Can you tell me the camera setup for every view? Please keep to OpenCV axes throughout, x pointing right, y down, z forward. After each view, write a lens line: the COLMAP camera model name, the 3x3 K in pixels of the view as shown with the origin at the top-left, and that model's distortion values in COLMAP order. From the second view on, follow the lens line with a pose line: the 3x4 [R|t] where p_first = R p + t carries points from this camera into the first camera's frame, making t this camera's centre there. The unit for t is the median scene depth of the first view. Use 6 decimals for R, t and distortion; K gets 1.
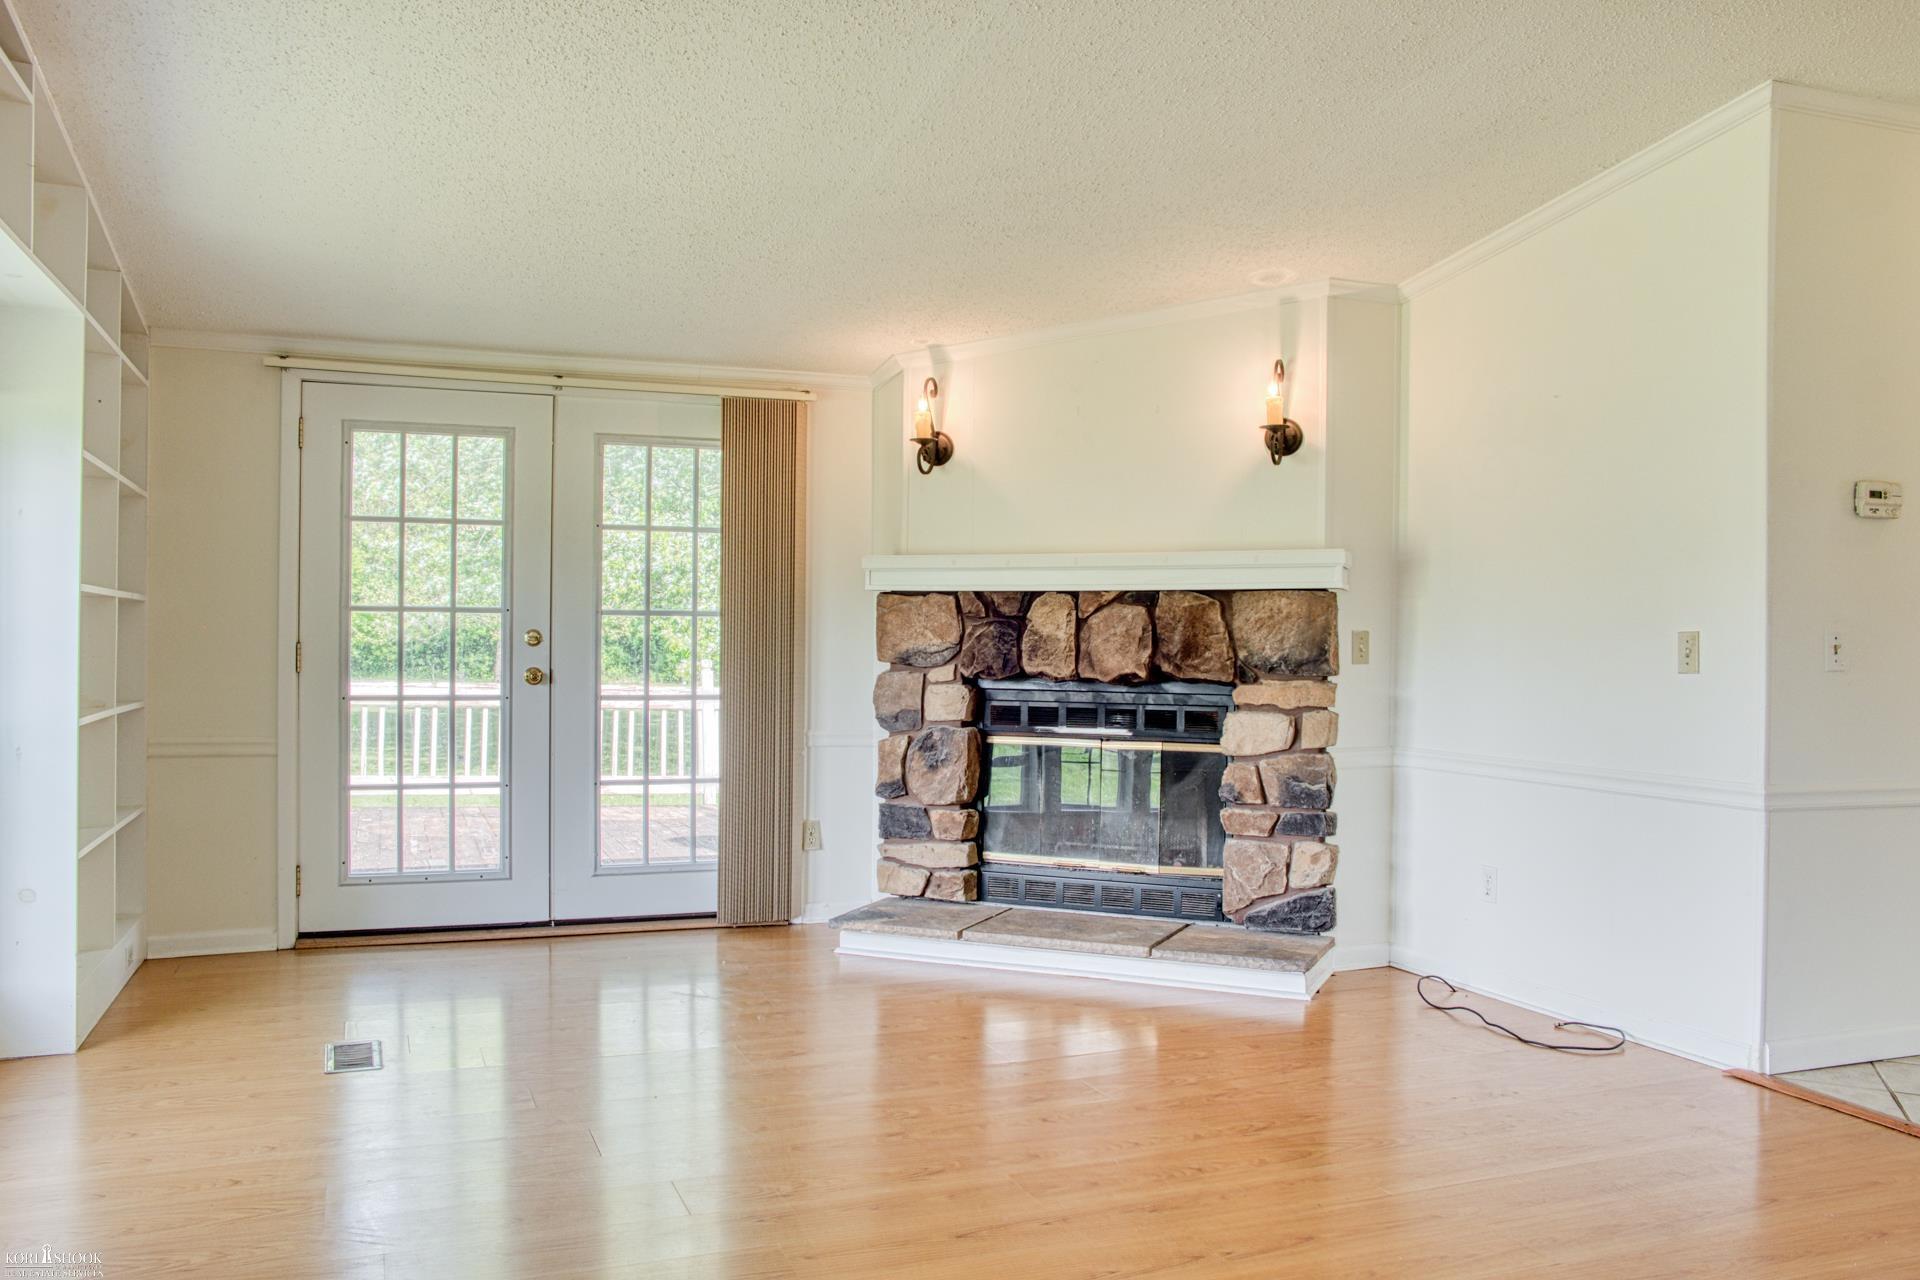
lens RADIAL K [[1523.4, 0, 960.0], [0, 1523.4, 640.0], [0, 0, 1]] dist [0.054150, 0.000211]
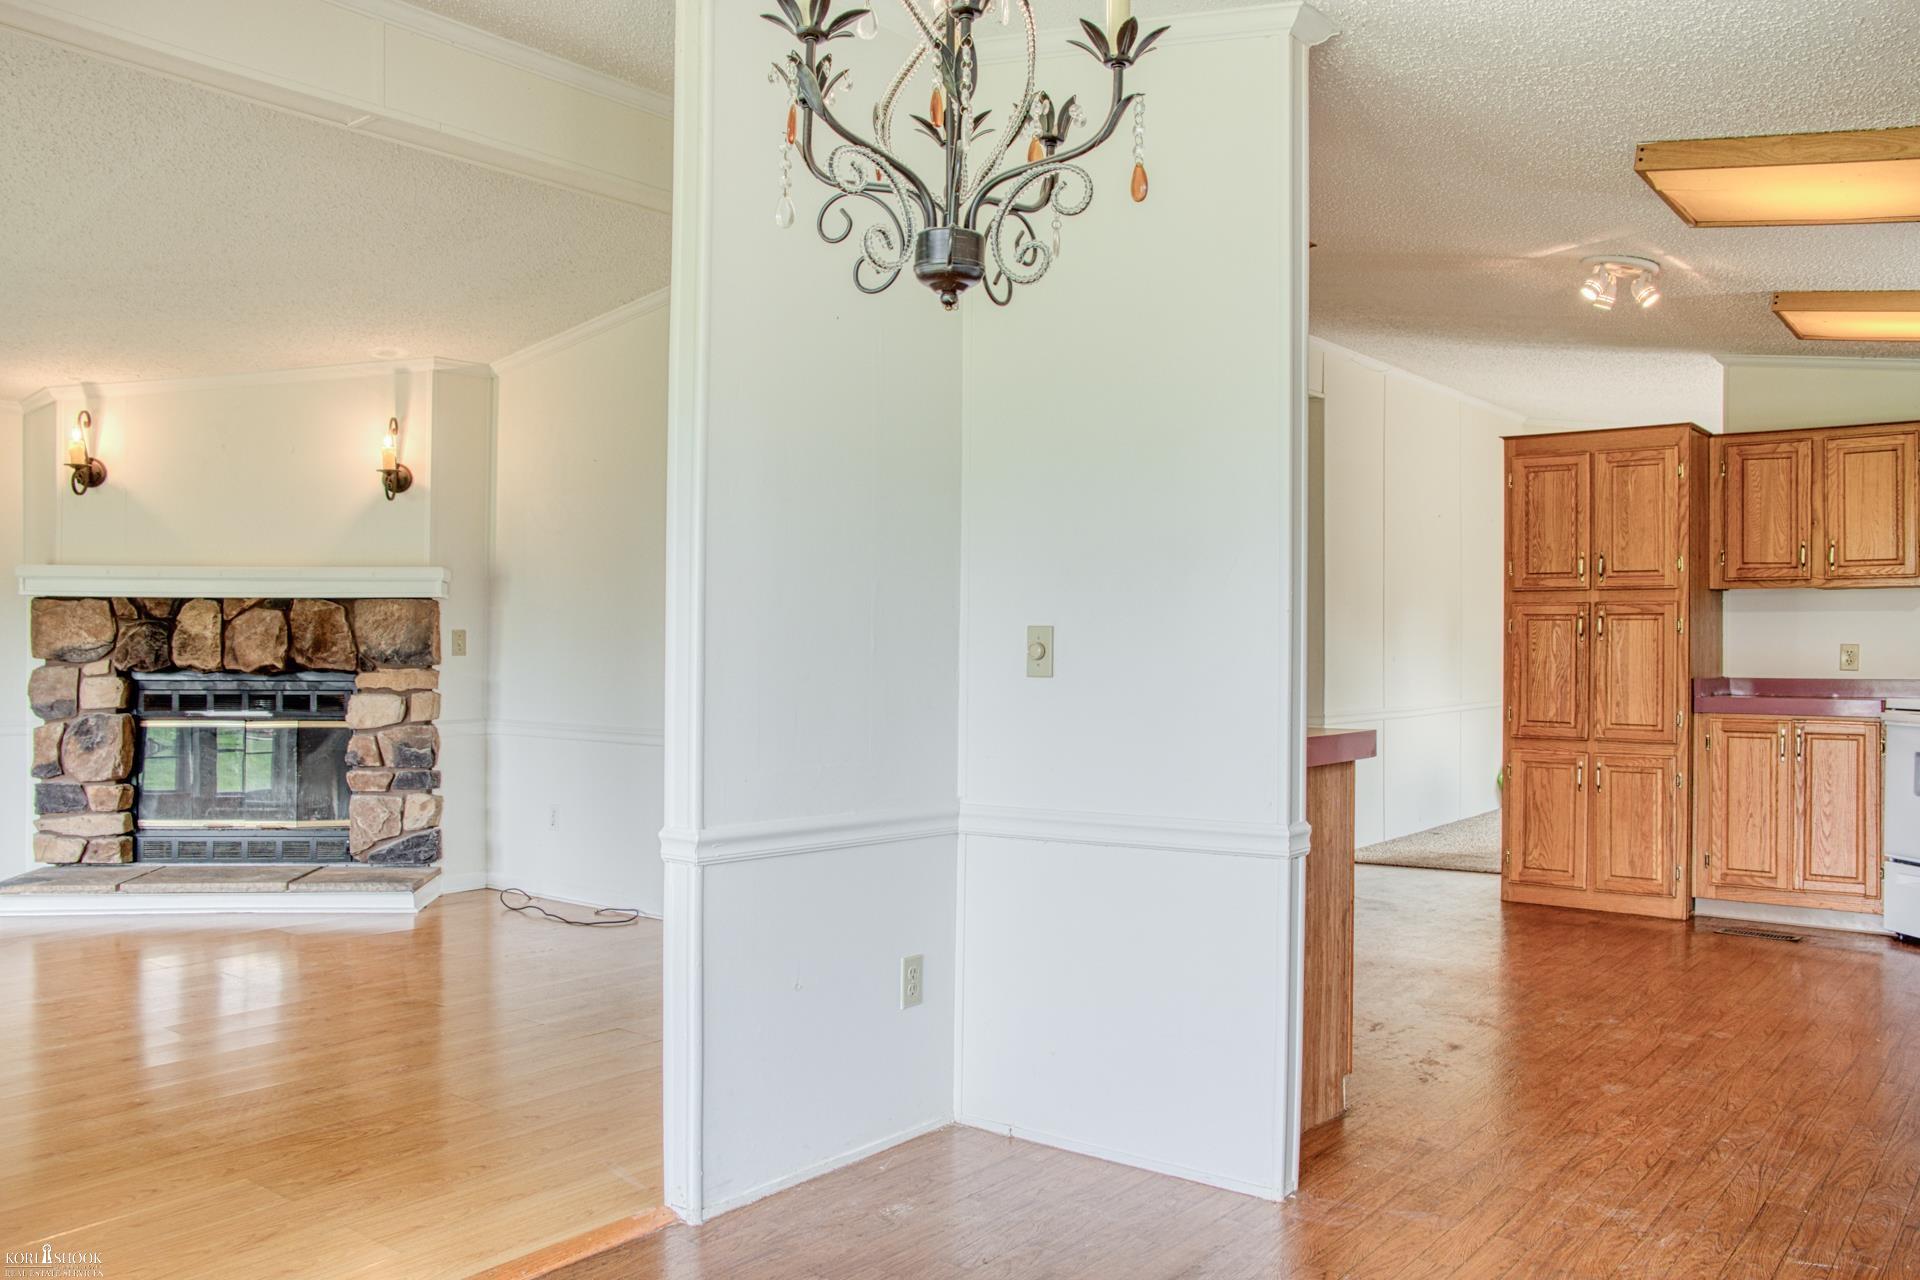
lens RADIAL K [[1478.6, 0, 952.7], [0, 1478.6, 643.7], [0, 0, 1]] dist [-0.115775, 0.108114]
pose [[0.861931, -0.006930, 0.506978, -0.005267], [0.005661, 0.999976, 0.004045, 0.003018], [-0.506993, -0.000617, 0.861950, -0.281392]]
